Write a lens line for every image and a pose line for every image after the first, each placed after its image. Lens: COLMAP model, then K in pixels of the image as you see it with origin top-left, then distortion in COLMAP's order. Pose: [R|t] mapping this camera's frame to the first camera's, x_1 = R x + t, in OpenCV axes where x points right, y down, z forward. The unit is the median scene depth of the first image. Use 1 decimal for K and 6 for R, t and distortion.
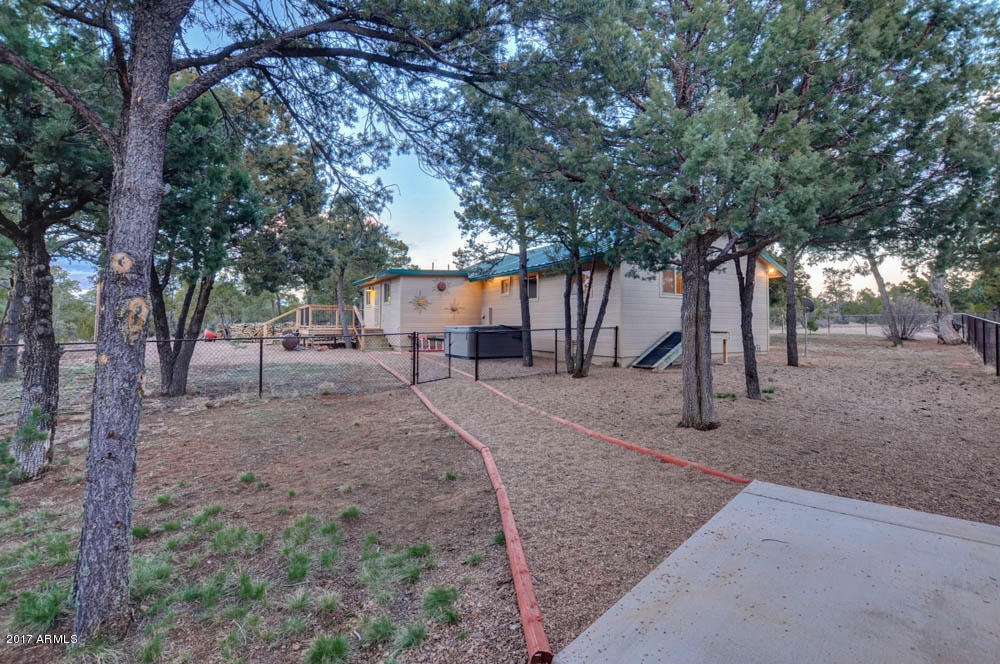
lens RADIAL K [[457.9, 0, 495.7], [0, 457.9, 316.5], [0, 0, 1]] dist [-0.020902, -0.000263]
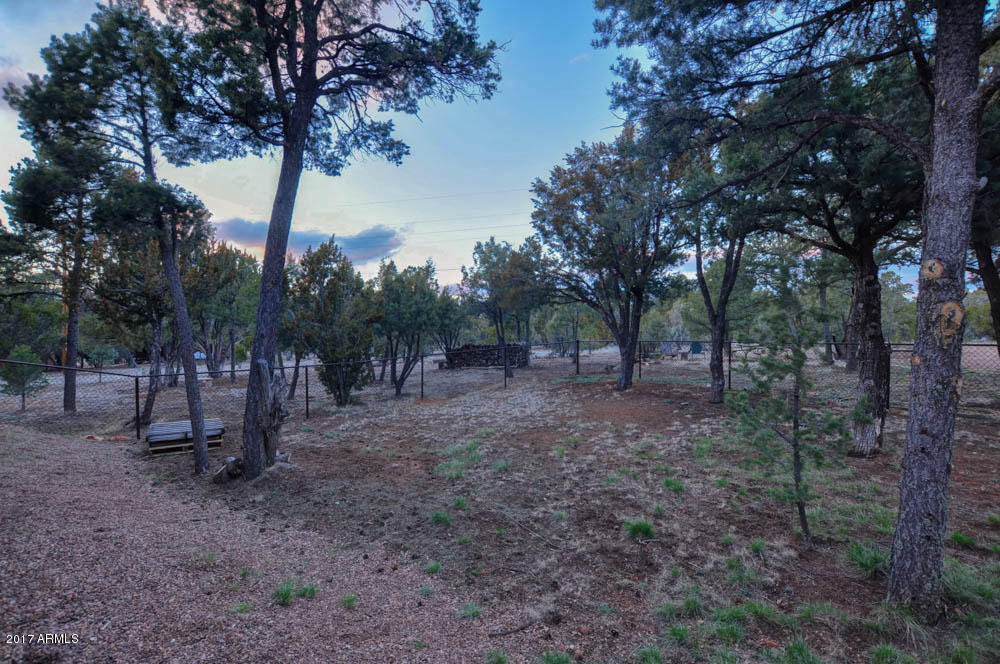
lens RADIAL K [[457.9, 0, 495.7], [0, 457.9, 316.5], [0, 0, 1]] dist [-0.020902, -0.000263]
pose [[0.062810, -0.019427, -0.997836, 0.141247], [0.019575, 0.999642, -0.018230, -0.010269], [0.997833, -0.018387, 0.063168, -0.075890]]
